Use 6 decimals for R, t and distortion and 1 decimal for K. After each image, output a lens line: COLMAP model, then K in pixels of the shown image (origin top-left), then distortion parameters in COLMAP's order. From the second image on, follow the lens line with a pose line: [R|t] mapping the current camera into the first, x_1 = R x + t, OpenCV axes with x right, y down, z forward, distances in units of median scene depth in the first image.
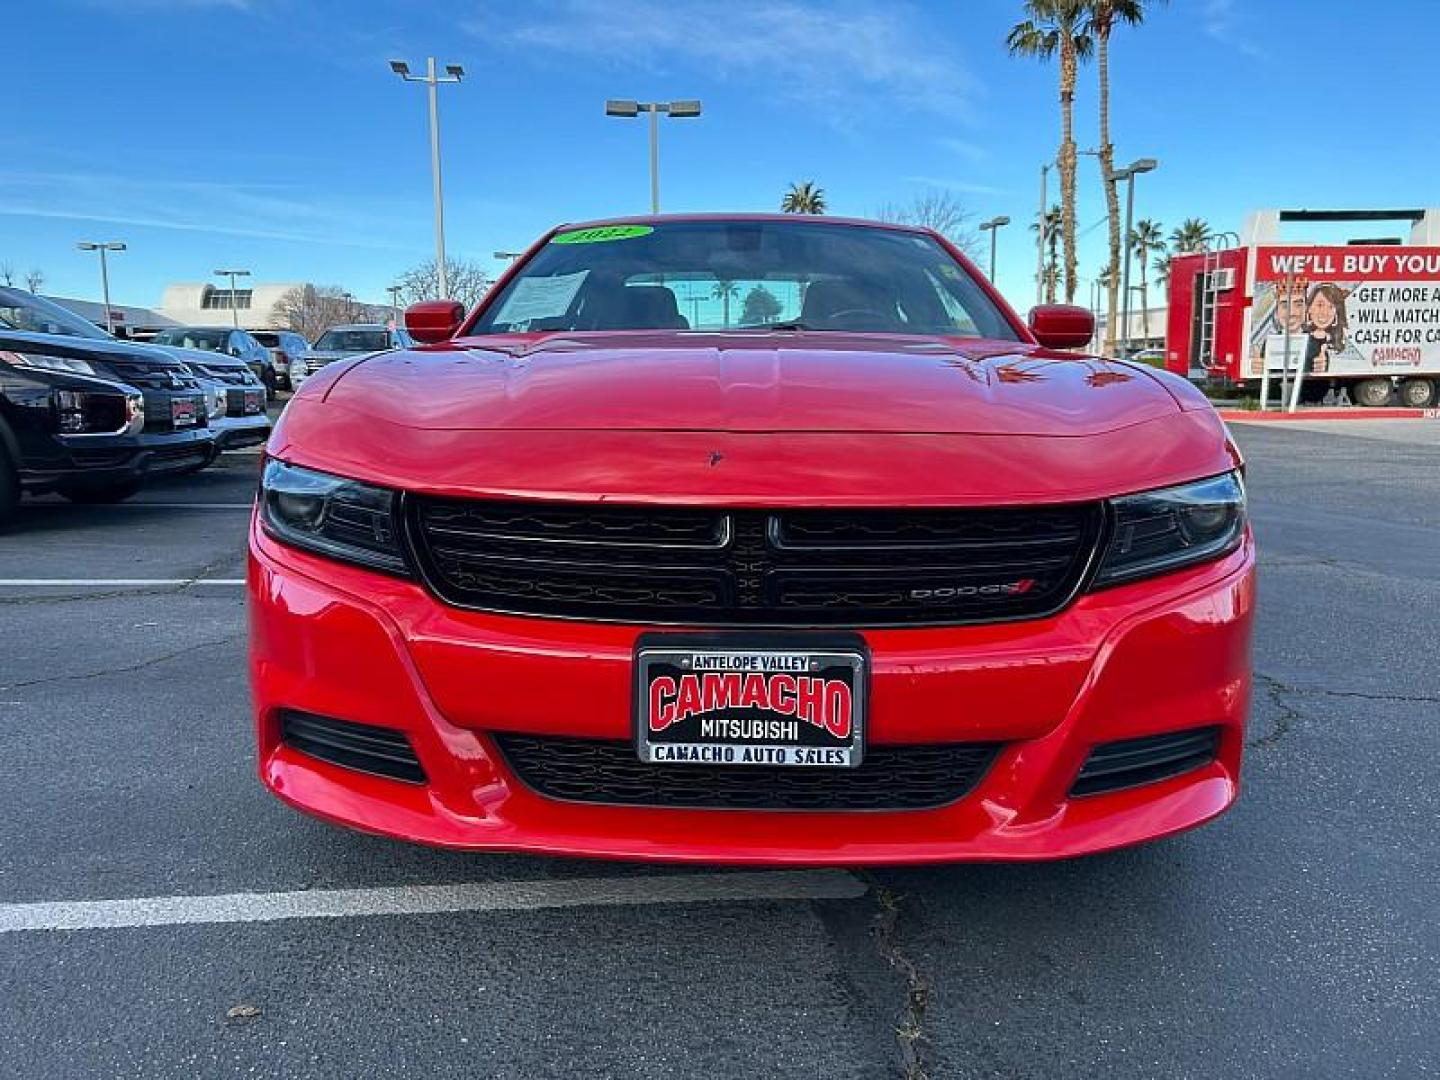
lens RADIAL K [[1123.3, 0, 696.1], [0, 1123.3, 523.5], [0, 0, 1]] dist [0.049491, -0.050697]
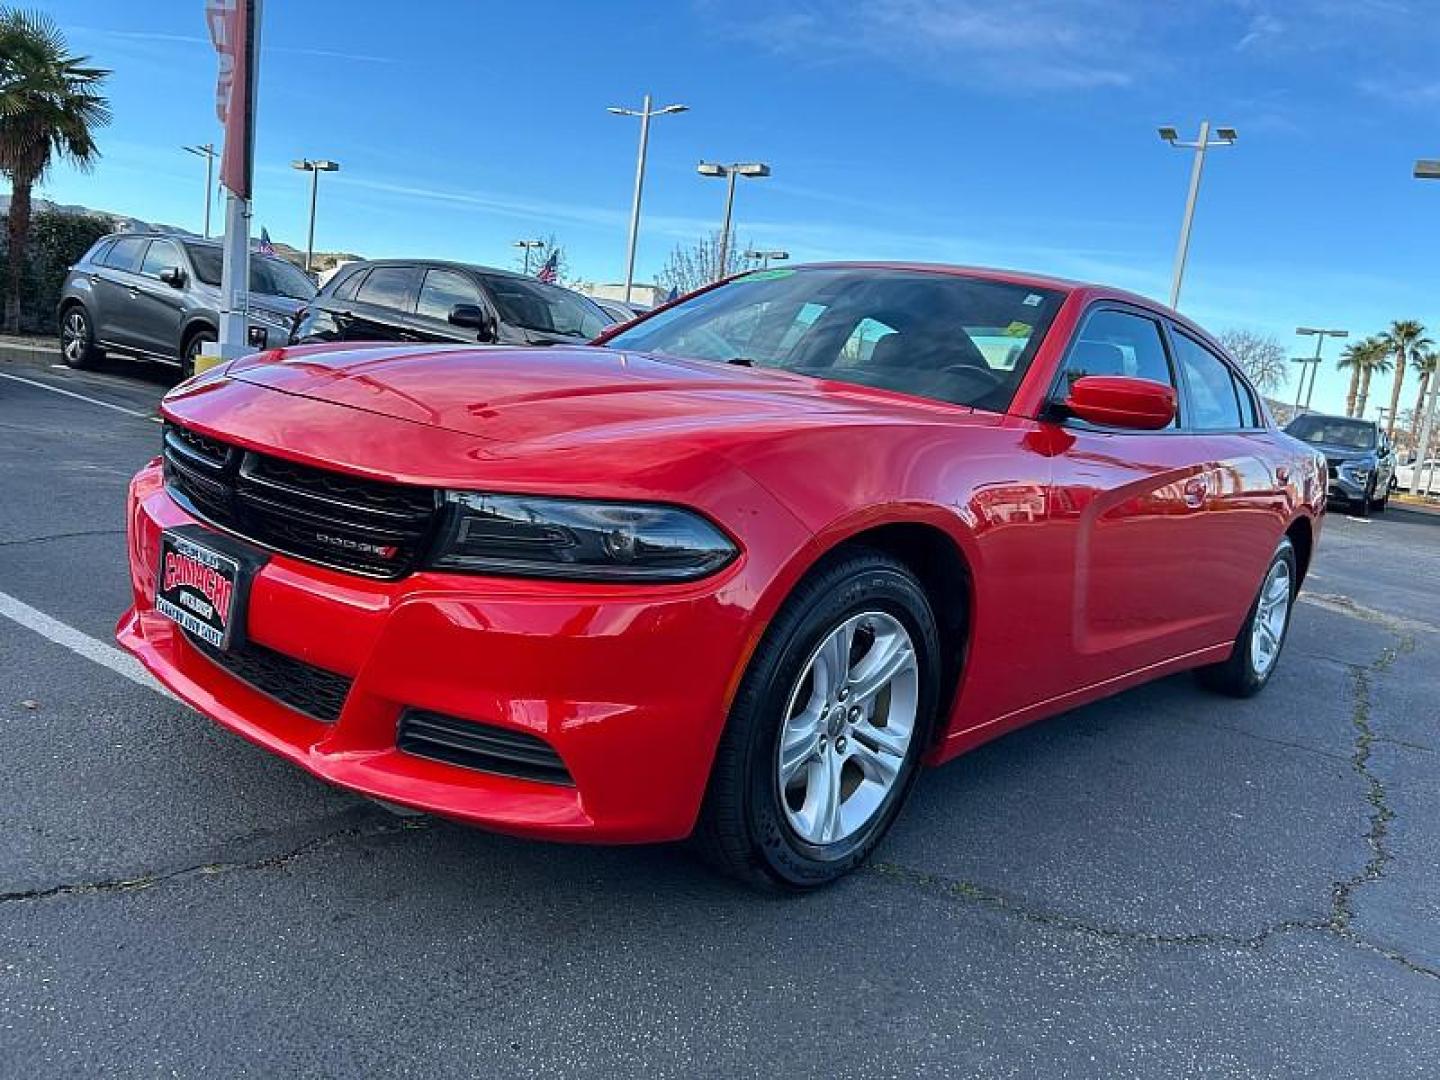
lens RADIAL K [[1110.6, 0, 720.0], [0, 1110.6, 540.0], [0, 0, 1]] dist [0.019061, -0.001158]
pose [[0.763661, 0.194851, -0.615512, 1.303566], [-0.217905, 0.975215, 0.038368, -0.077215], [0.607733, 0.104823, 0.787193, 0.321584]]
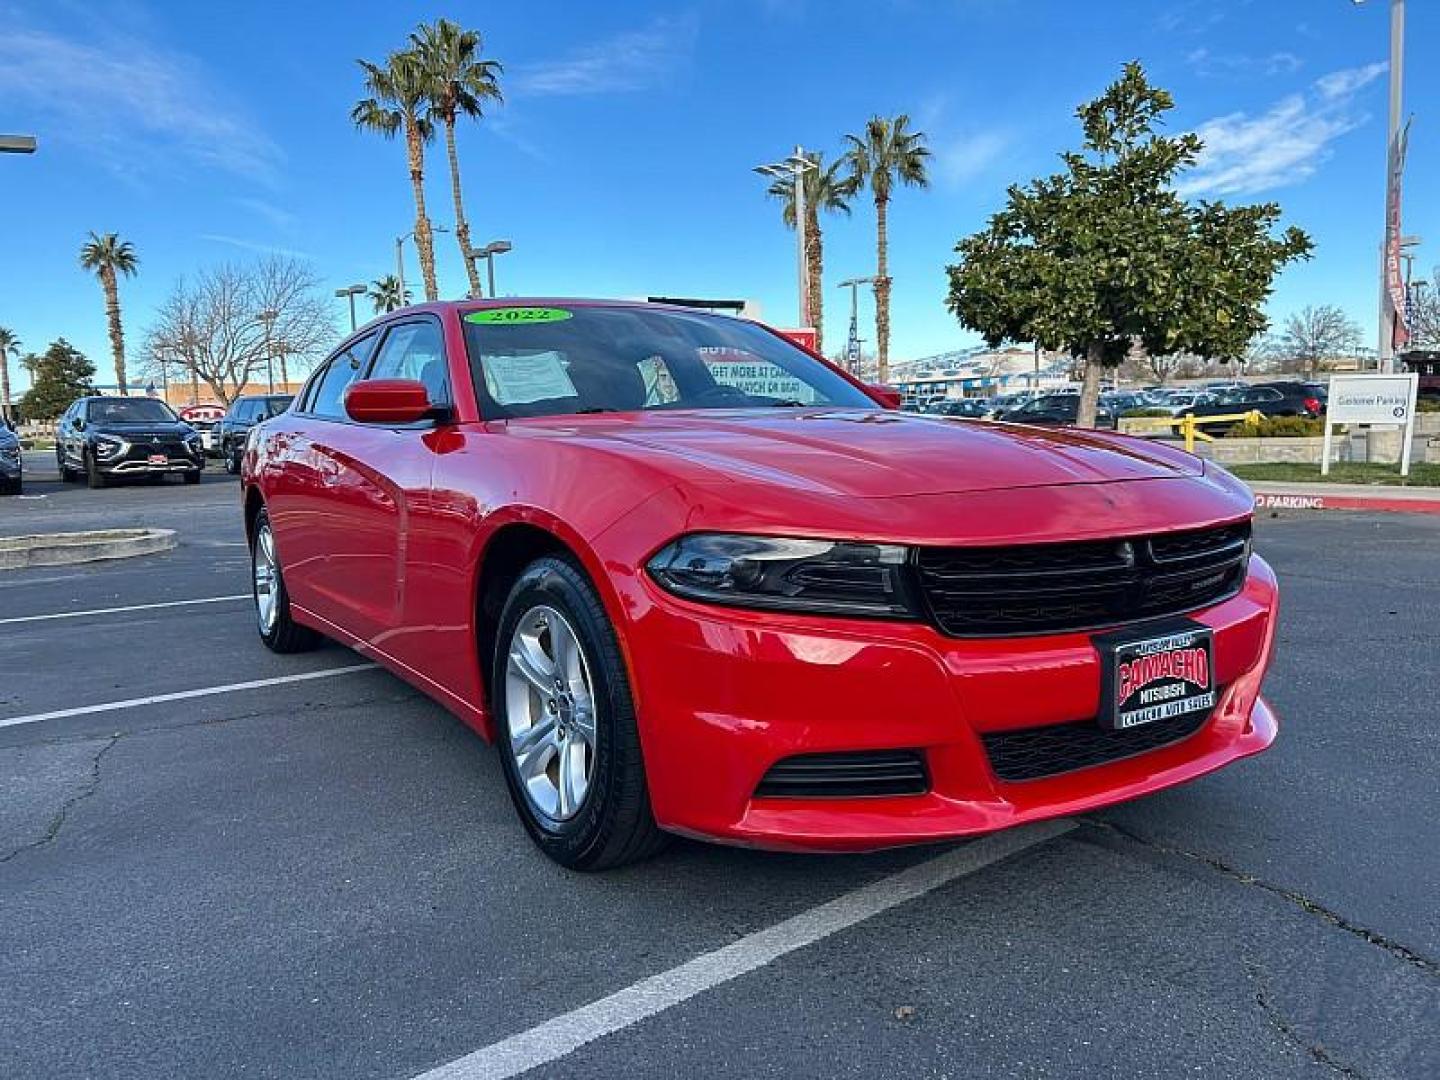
lens RADIAL K [[1132.2, 0, 714.1], [0, 1132.2, 546.5], [0, 0, 1]] dist [-0.002221, -0.018495]
pose [[0.810913, -0.080723, 0.579573, -1.185836], [0.101823, 0.994795, -0.003910, -0.048554], [-0.576240, 0.062185, 0.814911, 0.161773]]
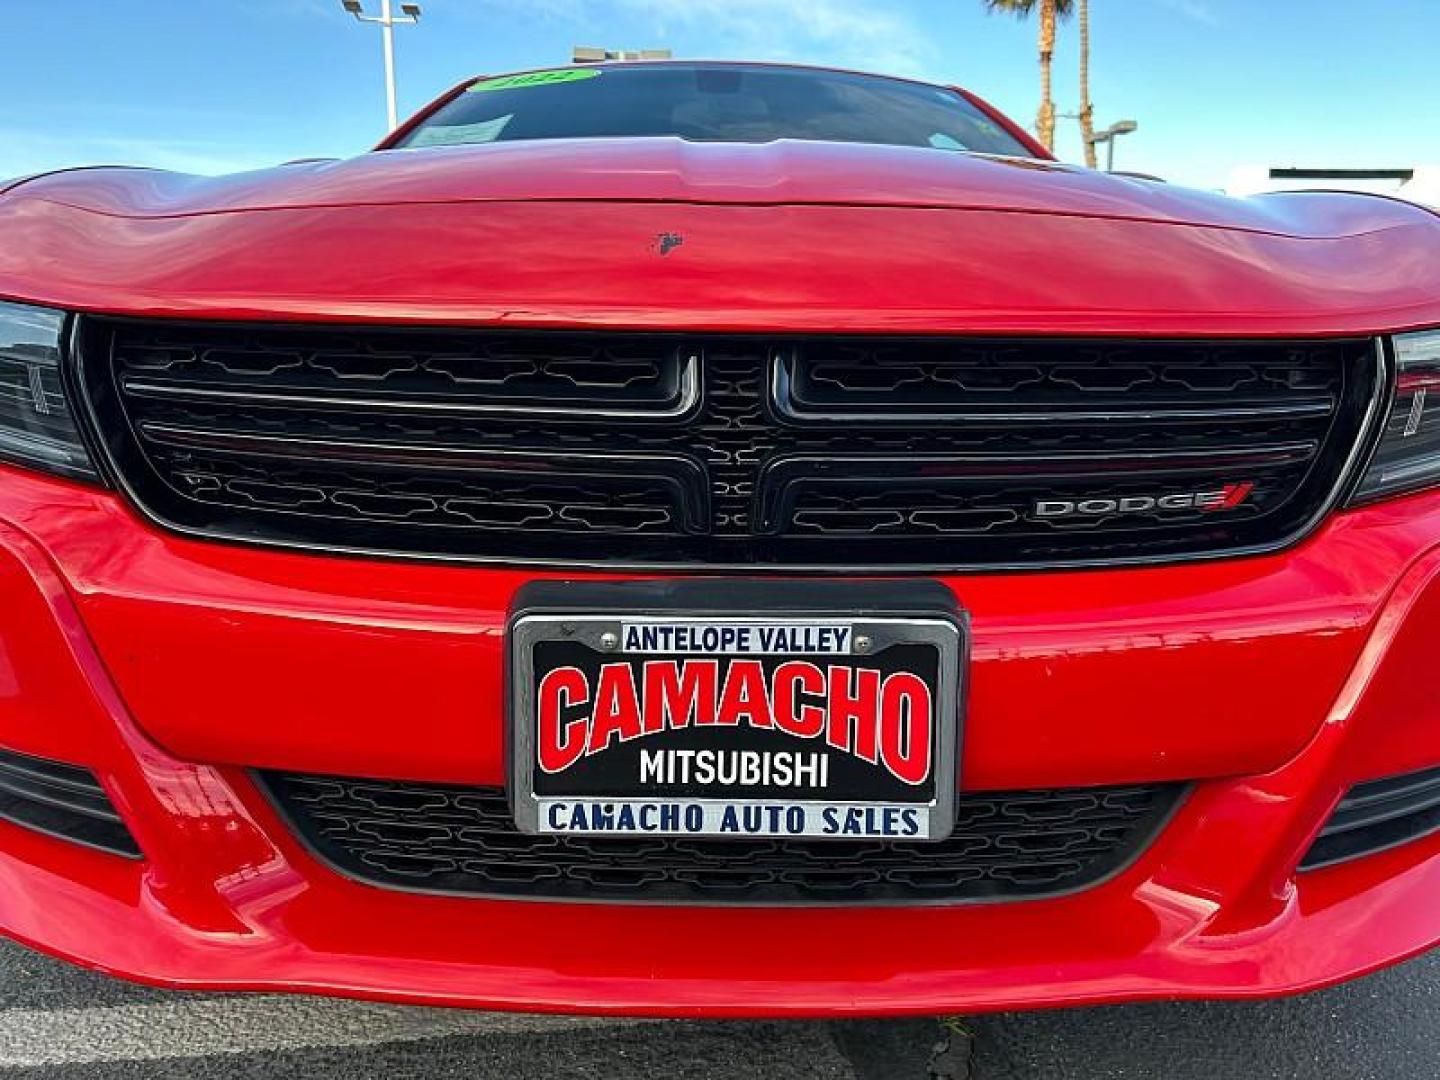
lens RADIAL K [[1110.6, 0, 720.0], [0, 1110.6, 540.0], [0, 0, 1]] dist [0.019061, -0.001158]
pose [[0.998940, 0.000040, 0.046027, 0.017602], [-0.001812, 0.999259, 0.038452, 0.058776], [-0.045991, -0.038494, 0.998200, 0.491308]]
